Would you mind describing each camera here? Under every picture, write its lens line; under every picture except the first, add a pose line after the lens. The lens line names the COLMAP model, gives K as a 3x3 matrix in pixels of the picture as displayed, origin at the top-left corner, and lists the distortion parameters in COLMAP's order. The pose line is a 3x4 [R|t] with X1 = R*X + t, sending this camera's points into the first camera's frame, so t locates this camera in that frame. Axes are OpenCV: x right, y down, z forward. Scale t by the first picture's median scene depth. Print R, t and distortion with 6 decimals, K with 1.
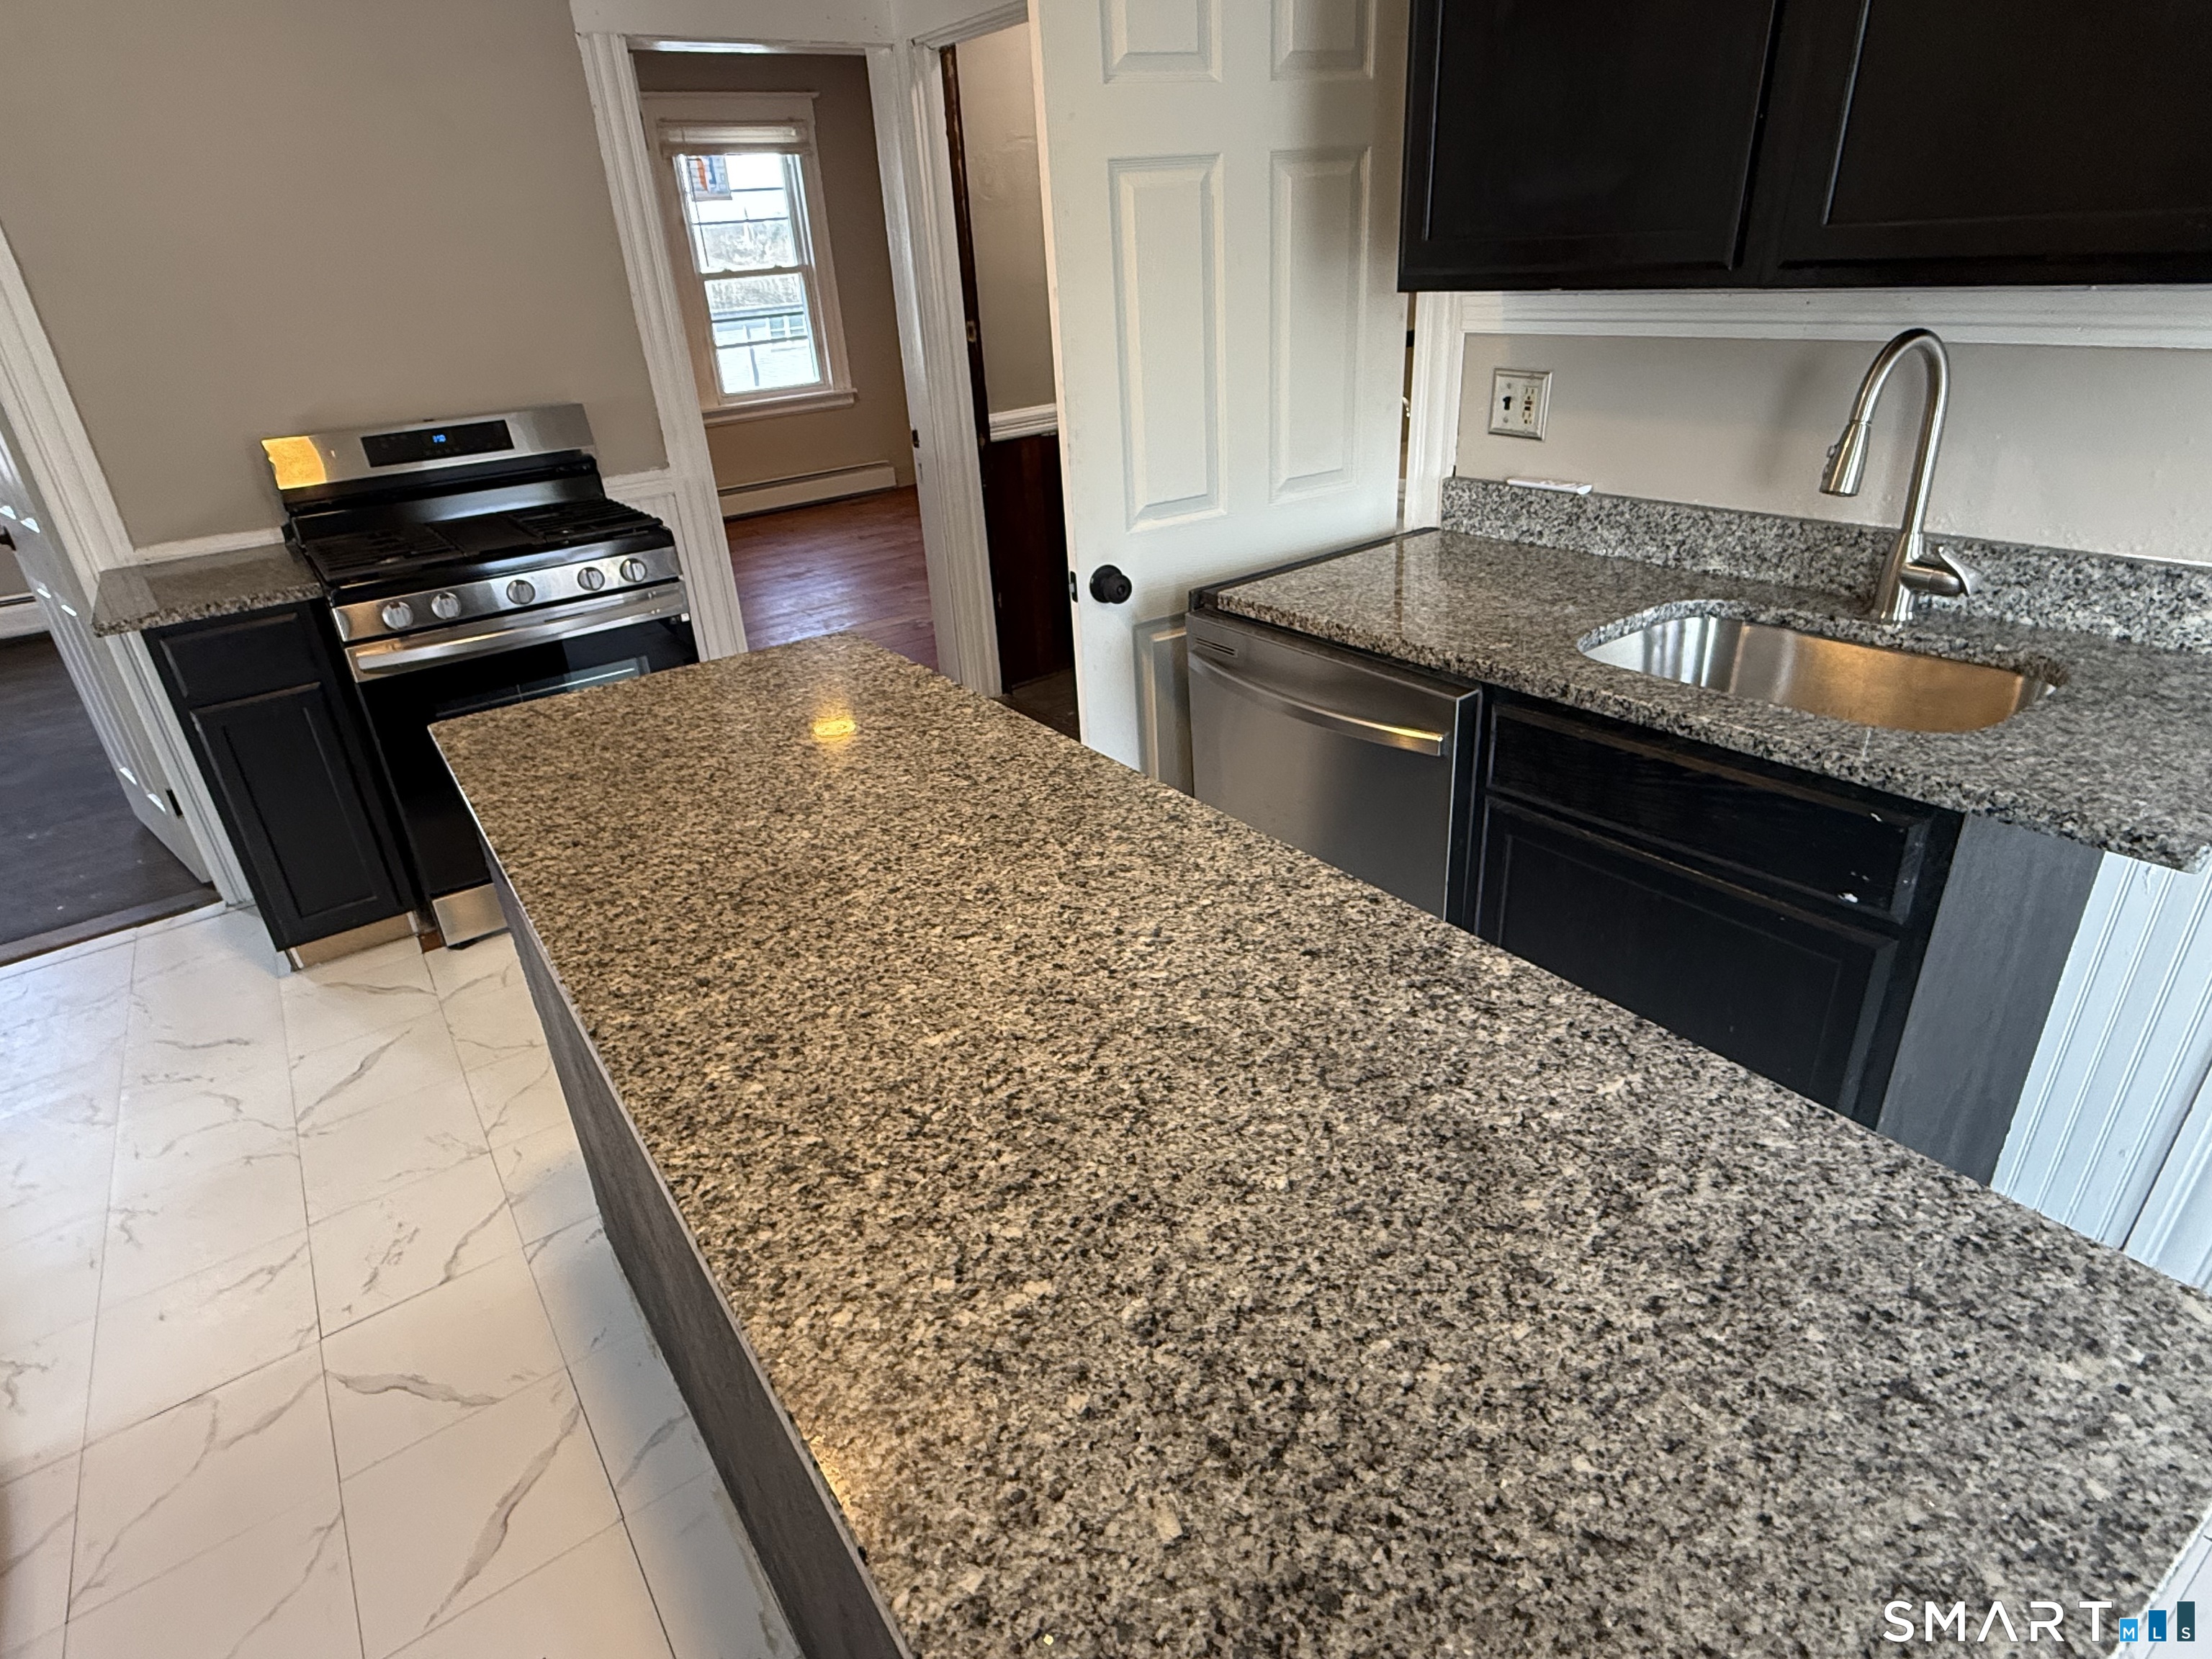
lens RADIAL K [[1190.4, 0, 1085.3], [0, 1190.4, 827.8], [0, 0, 1]] dist [0.000705, -0.000622]
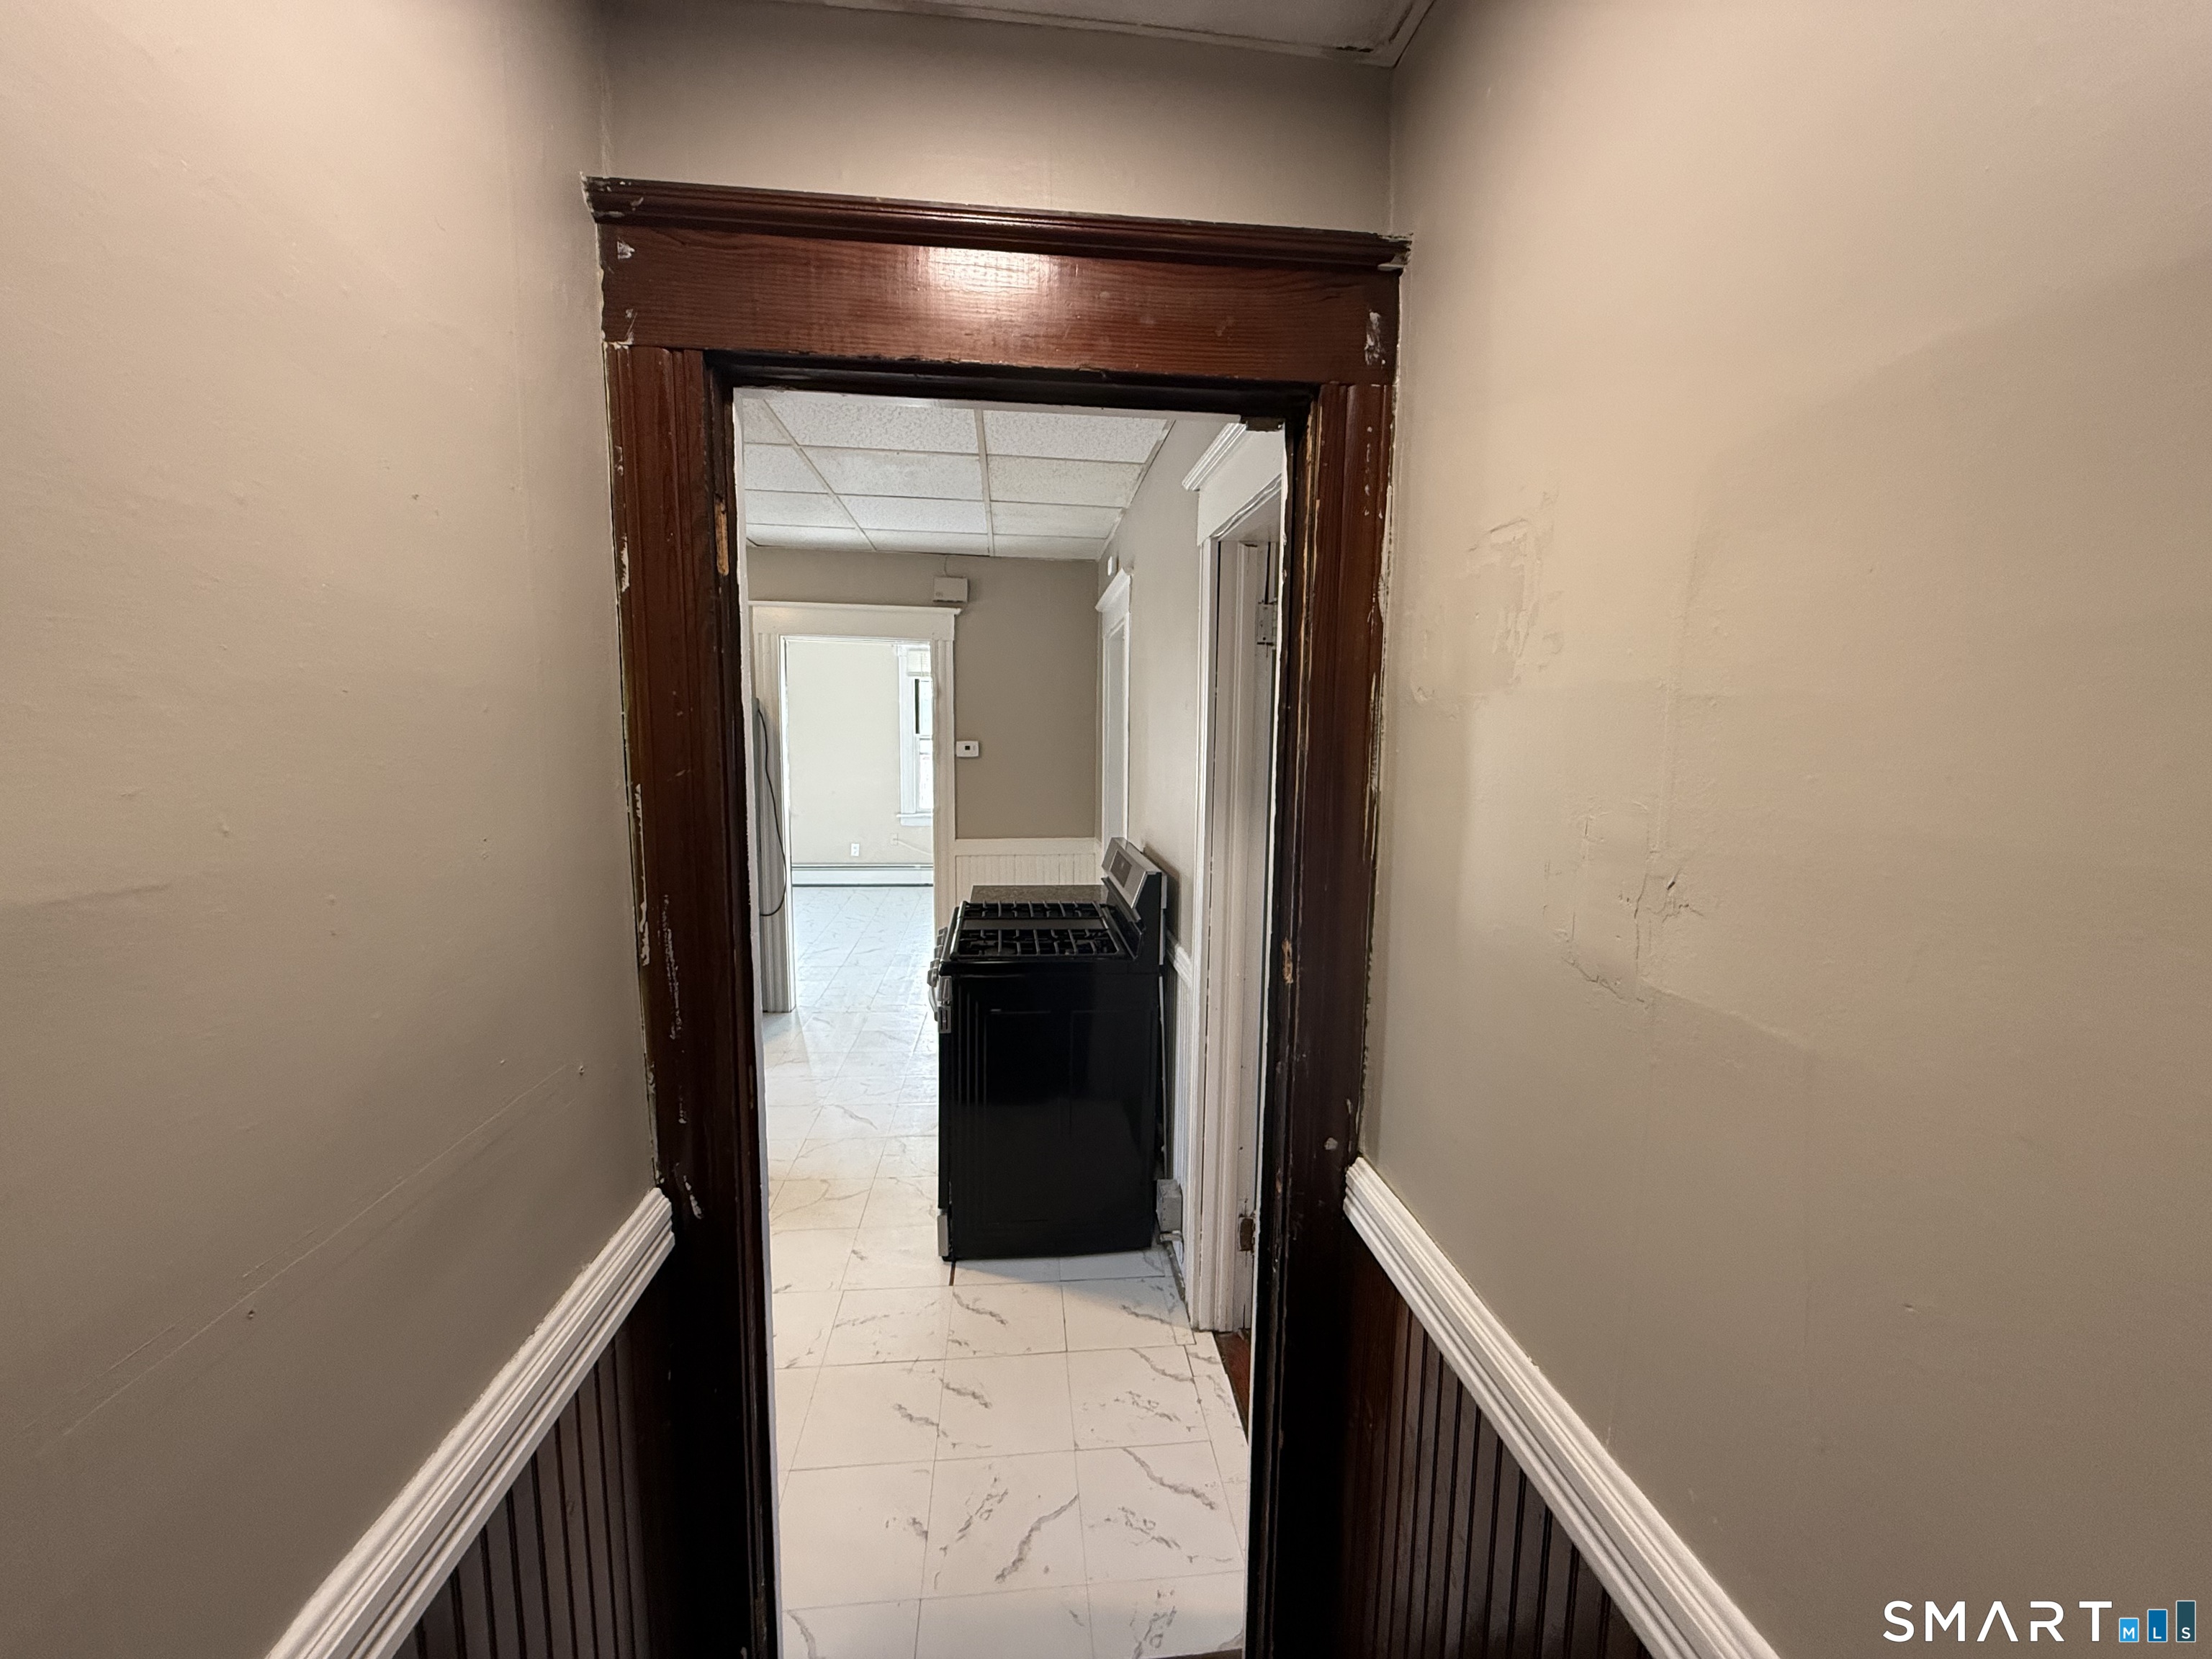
lens RADIAL K [[880.2, 0, 1101.3], [0, 880.2, 827.4], [0, 0, 1]] dist [-0.000037, -0.000316]
pose [[-0.489595, 0.153115, -0.858401, 0.479568], [-0.372111, 0.853624, 0.364500, -1.217715], [0.788562, 0.497878, -0.360954, 2.275216]]
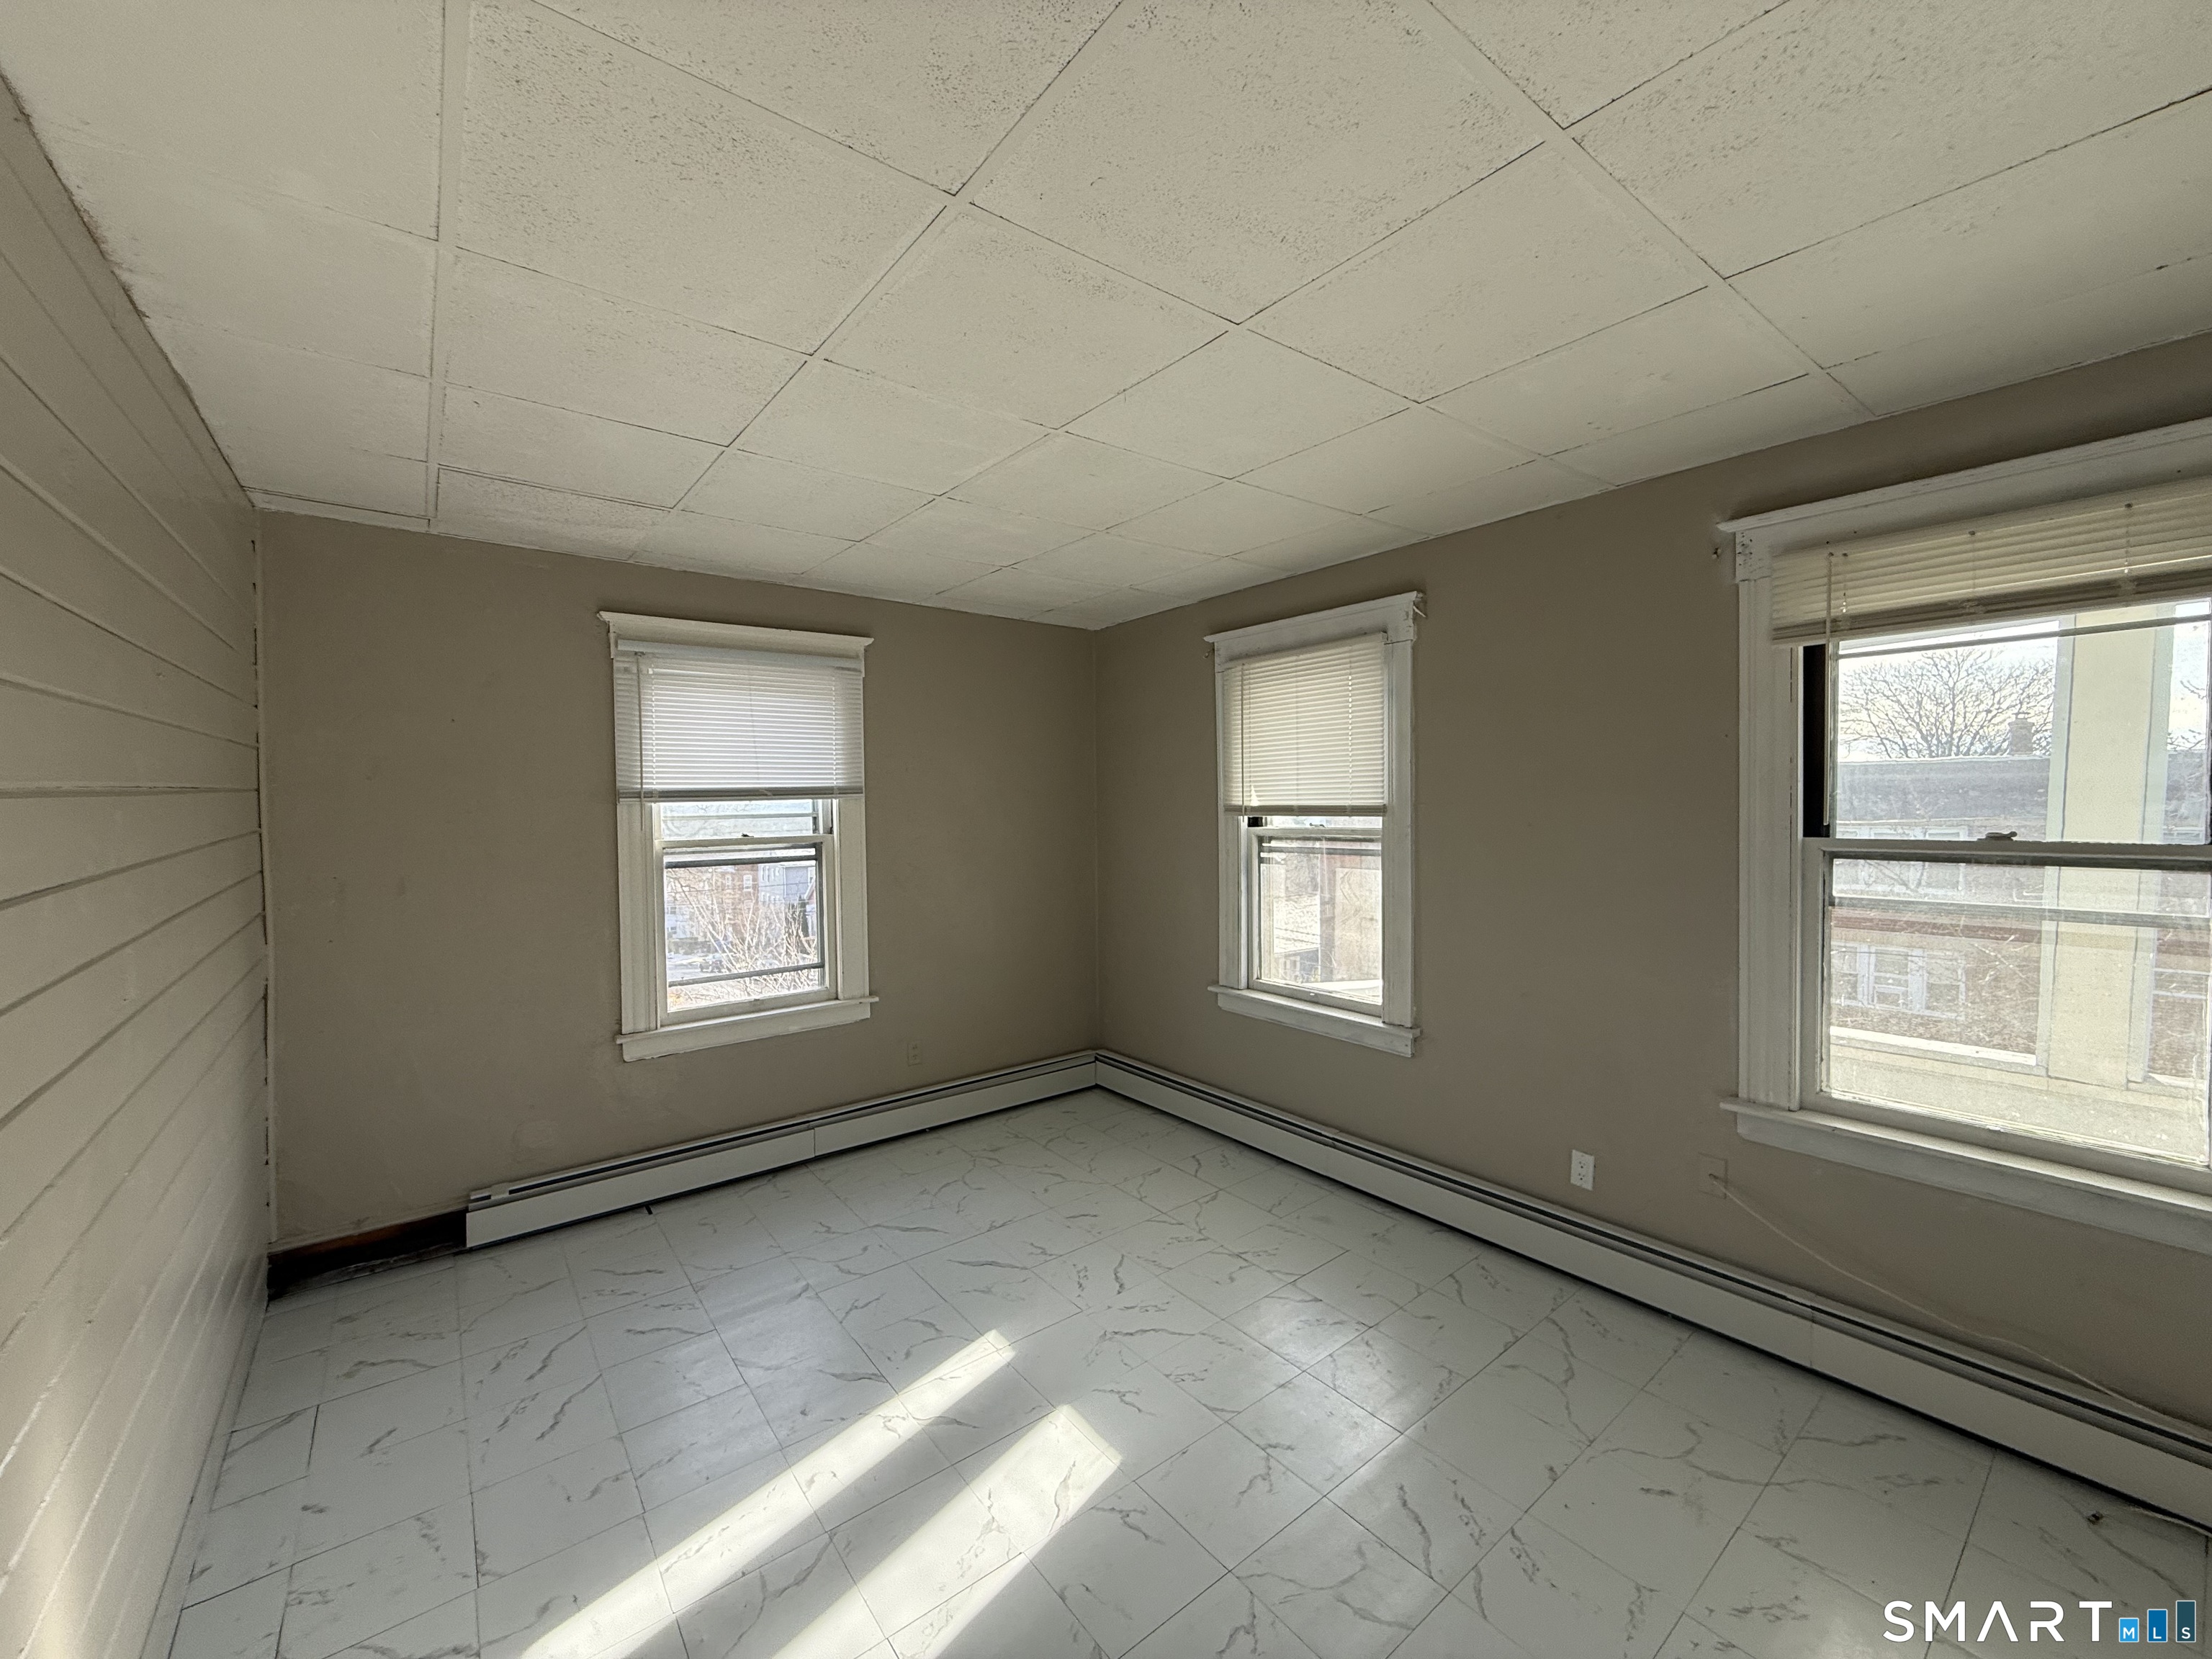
lens RADIAL K [[880.2, 0, 1101.3], [0, 880.2, 827.4], [0, 0, 1]] dist [-0.000037, -0.000316]
pose [[-0.996578, 0.071943, -0.040698, -1.964589], [0.044957, 0.884956, 0.463499, -0.270484], [0.069361, 0.460083, -0.885163, 0.700032]]
